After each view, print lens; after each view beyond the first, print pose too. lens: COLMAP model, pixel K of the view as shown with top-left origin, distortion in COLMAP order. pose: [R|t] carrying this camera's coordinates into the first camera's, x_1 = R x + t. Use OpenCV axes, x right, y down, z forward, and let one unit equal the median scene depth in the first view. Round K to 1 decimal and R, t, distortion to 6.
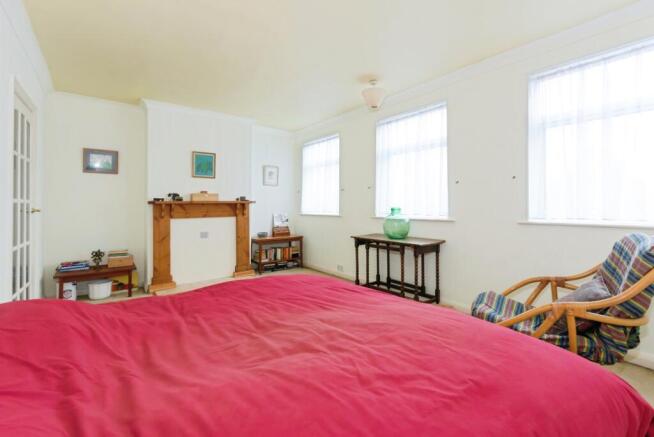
lens RADIAL K [[288.2, 0, 323.0], [0, 288.2, 216.3], [0, 0, 1]] dist [0.000503, 0.000255]
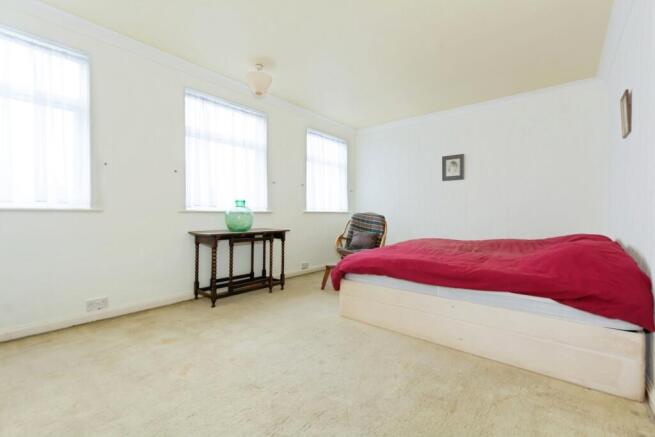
lens RADIAL K [[273.8, 0, 325.8], [0, 273.8, 204.4], [0, 0, 1]] dist [0.000007, -0.000003]
pose [[-0.185565, -0.007643, 0.982602, -0.705298], [-0.009416, 0.999938, 0.005999, -0.025033], [-0.982587, -0.008139, -0.185626, 0.880034]]
